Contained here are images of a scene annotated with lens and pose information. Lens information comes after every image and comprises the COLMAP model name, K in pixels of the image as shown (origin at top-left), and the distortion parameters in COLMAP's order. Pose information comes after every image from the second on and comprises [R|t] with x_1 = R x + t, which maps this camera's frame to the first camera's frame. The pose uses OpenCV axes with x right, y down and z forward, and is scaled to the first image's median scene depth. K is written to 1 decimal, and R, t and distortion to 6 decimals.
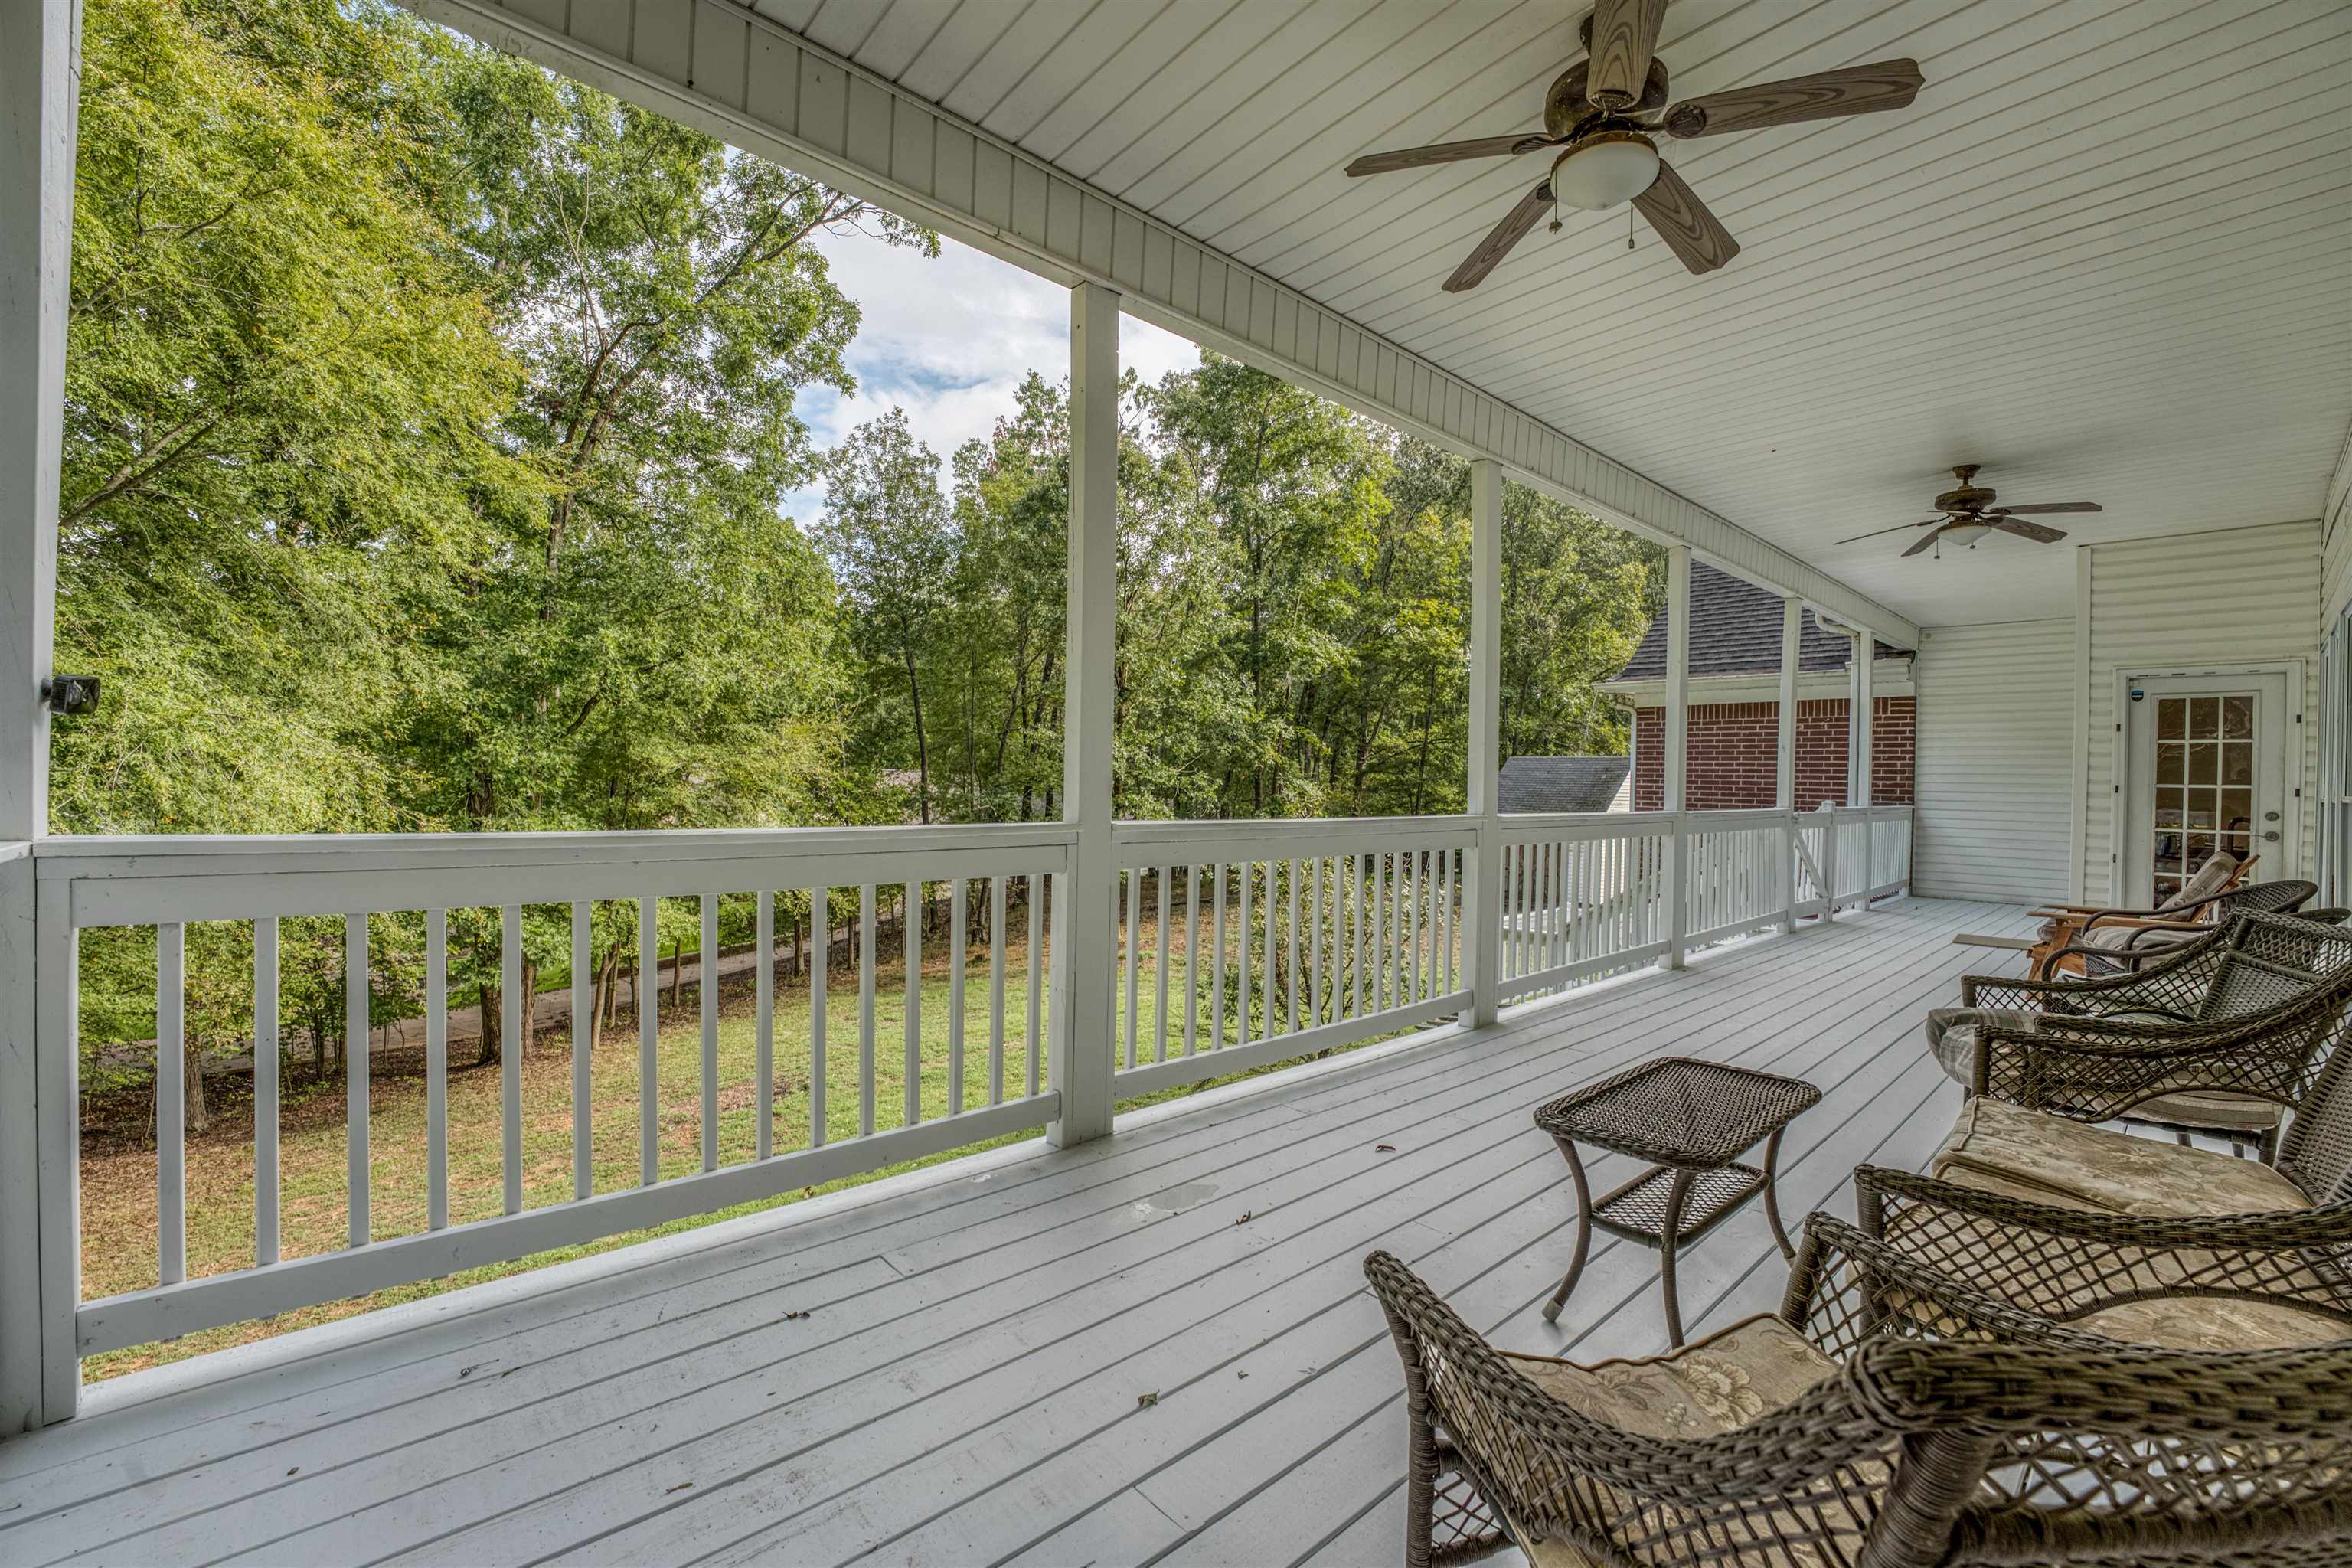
lens RADIAL K [[954.0, 0, 1166.9], [0, 954.0, 784.0], [0, 0, 1]] dist [-0.027819, 0.002210]
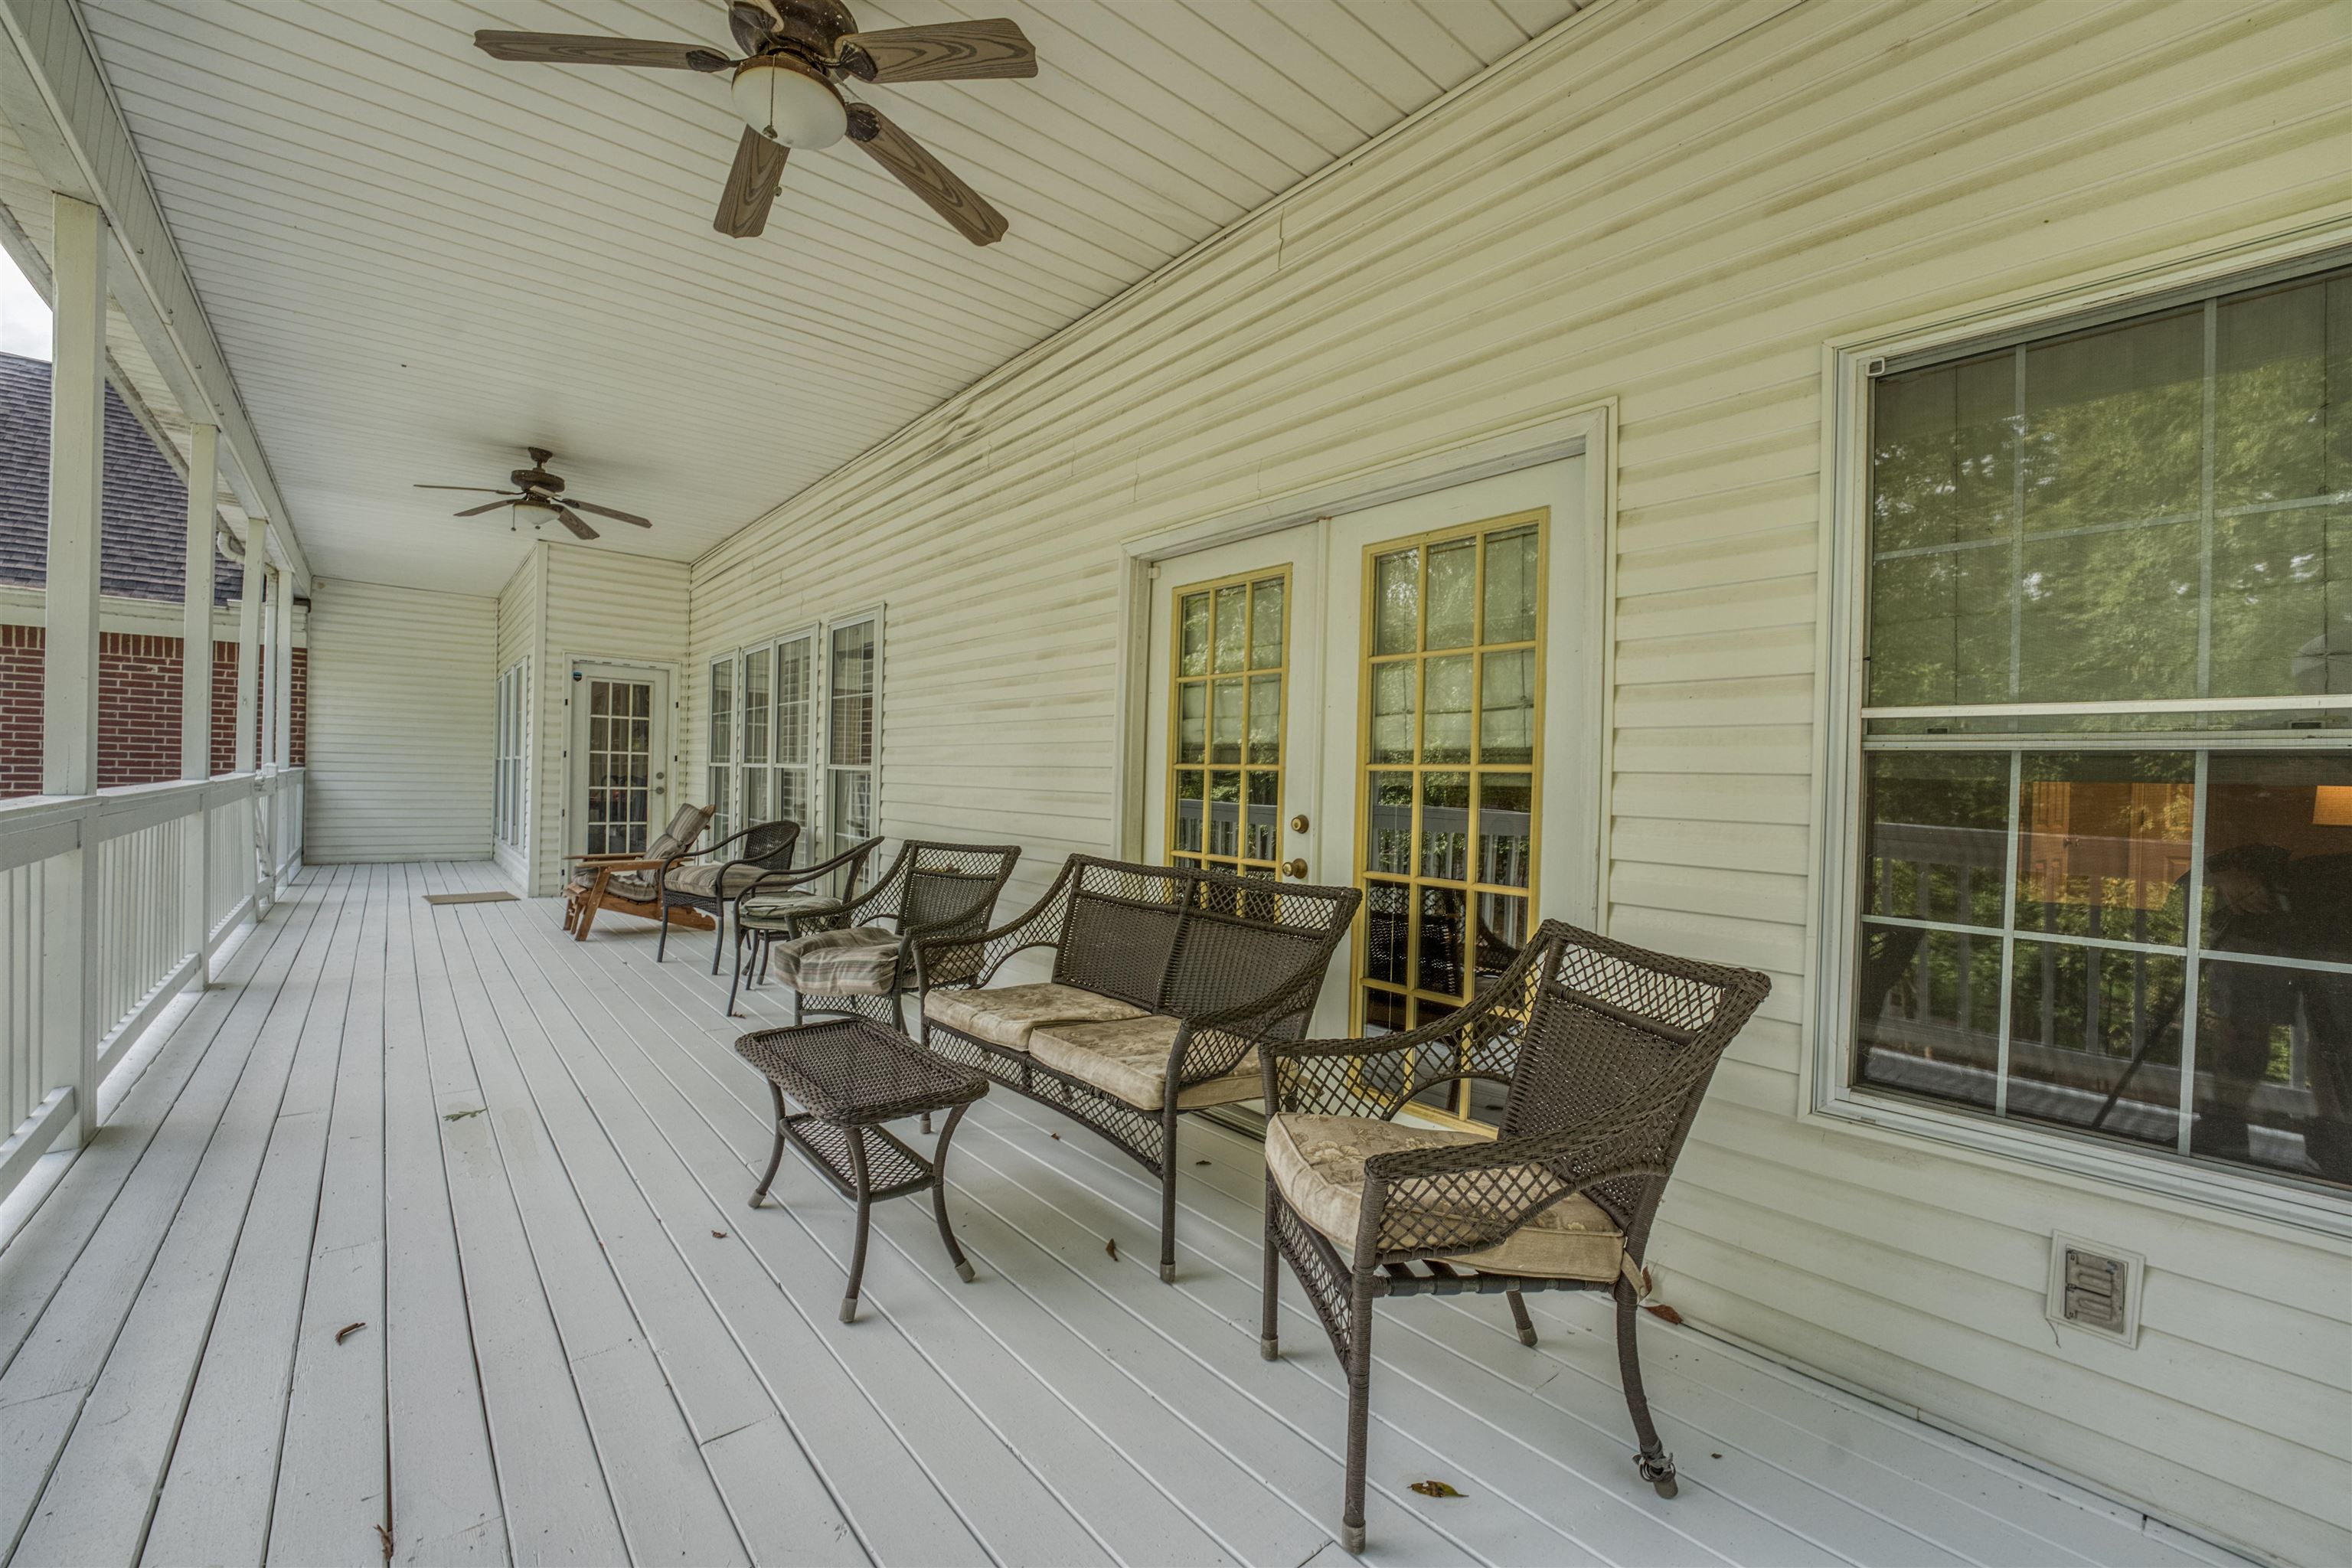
lens RADIAL K [[954.0, 0, 1174.7], [0, 954.0, 791.8], [0, 0, 1]] dist [-0.027819, 0.002210]
pose [[0.019914, -0.031954, 0.999291, -0.177132], [-0.022531, 0.999221, 0.032401, -0.003445], [-0.999548, -0.023160, 0.019179, 0.215693]]
